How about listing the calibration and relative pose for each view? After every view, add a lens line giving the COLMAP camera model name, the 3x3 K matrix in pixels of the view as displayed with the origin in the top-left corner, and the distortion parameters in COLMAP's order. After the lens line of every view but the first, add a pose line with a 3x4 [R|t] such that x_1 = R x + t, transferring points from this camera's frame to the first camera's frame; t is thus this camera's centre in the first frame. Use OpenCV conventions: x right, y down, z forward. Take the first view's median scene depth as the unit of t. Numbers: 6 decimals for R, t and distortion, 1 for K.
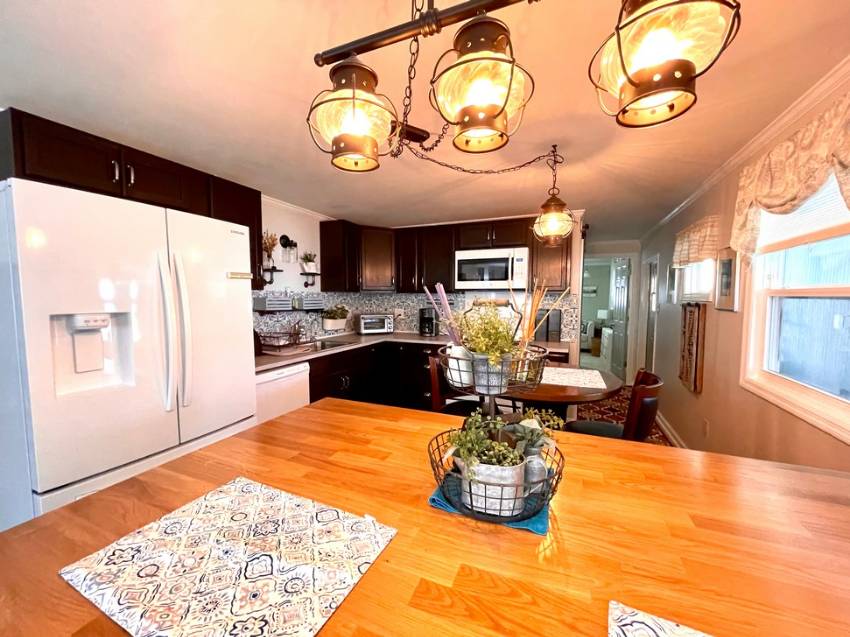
lens RADIAL K [[343.1, 0, 423.9], [0, 343.1, 319.4], [0, 0, 1]] dist [-0.000667, -0.000762]
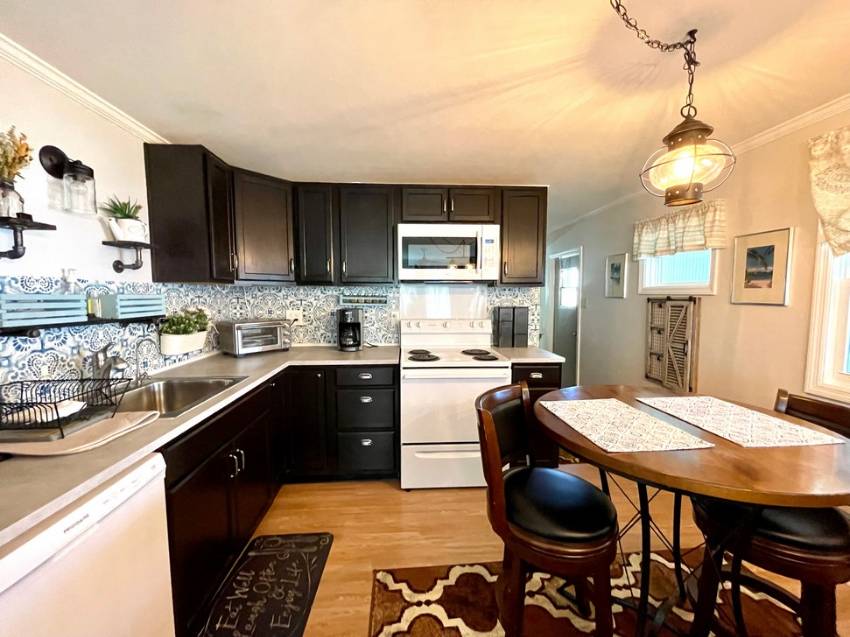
lens RADIAL K [[343.1, 0, 423.8], [0, 343.1, 320.0], [0, 0, 1]] dist [-0.000667, -0.000762]
pose [[0.894575, -0.039830, 0.445140, -0.176366], [0.033876, 0.999198, 0.021327, -0.022179], [-0.445633, -0.003999, 0.895207, 0.379033]]
